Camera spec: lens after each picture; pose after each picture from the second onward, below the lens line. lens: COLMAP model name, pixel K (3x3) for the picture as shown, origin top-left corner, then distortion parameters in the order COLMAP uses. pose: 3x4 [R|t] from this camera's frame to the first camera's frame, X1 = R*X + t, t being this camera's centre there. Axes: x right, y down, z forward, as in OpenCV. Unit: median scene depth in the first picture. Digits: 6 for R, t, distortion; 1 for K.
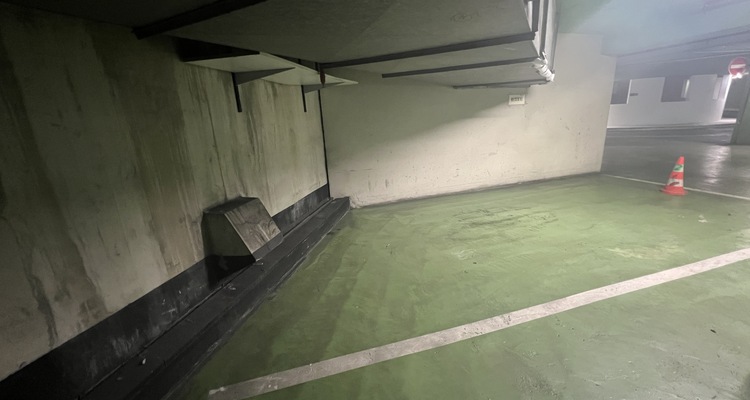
lens RADIAL K [[298.3, 0, 372.8], [0, 298.3, 200.1], [0, 0, 1]] dist [0.000312, 0.000118]
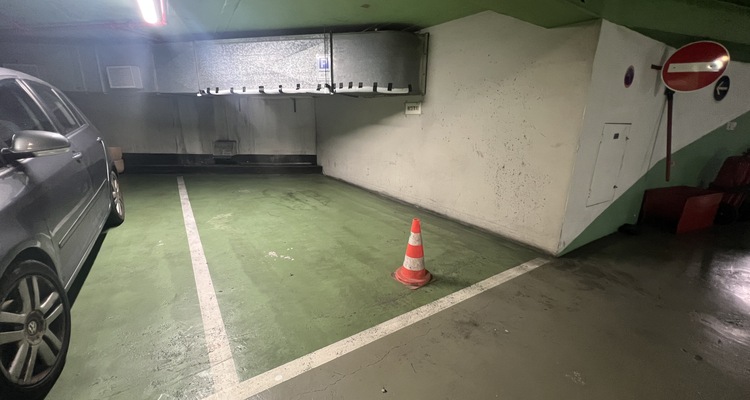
lens RADIAL K [[298.3, 0, 372.2], [0, 298.3, 199.1], [0, 0, 1]] dist [0.000312, 0.000118]
pose [[0.295188, 0.308442, -0.904283, 1.340813], [-0.289000, 0.930947, 0.223197, -0.252509], [0.910683, 0.195453, 0.363944, 0.628769]]
